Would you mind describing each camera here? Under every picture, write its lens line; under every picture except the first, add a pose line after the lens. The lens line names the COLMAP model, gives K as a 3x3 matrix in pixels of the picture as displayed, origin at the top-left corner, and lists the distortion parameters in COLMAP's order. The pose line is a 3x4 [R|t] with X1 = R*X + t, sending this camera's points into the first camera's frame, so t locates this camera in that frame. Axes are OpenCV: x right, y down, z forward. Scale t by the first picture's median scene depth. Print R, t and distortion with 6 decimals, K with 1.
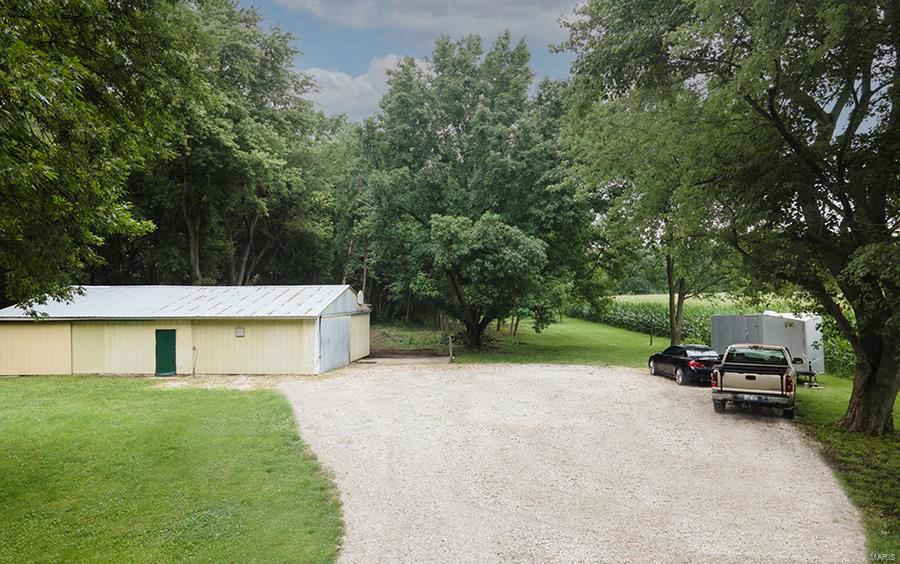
lens RADIAL K [[638.7, 0, 450.0], [0, 638.7, 282.0], [0, 0, 1]] dist [0.003091, 0.000566]
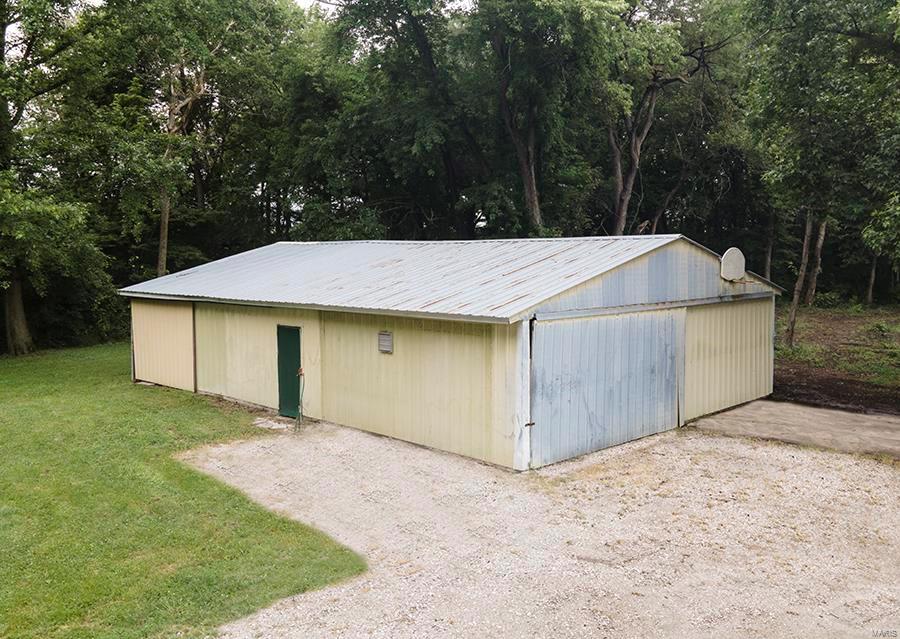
lens RADIAL K [[786.5, 0, 450.0], [0, 786.5, 319.5], [0, 0, 1]] dist [0.007339, 0.003393]
pose [[0.788594, 0.051398, -0.612762, 0.041401], [0.013744, 0.994778, 0.101128, 0.006761], [0.614760, -0.088171, 0.783770, 0.582421]]
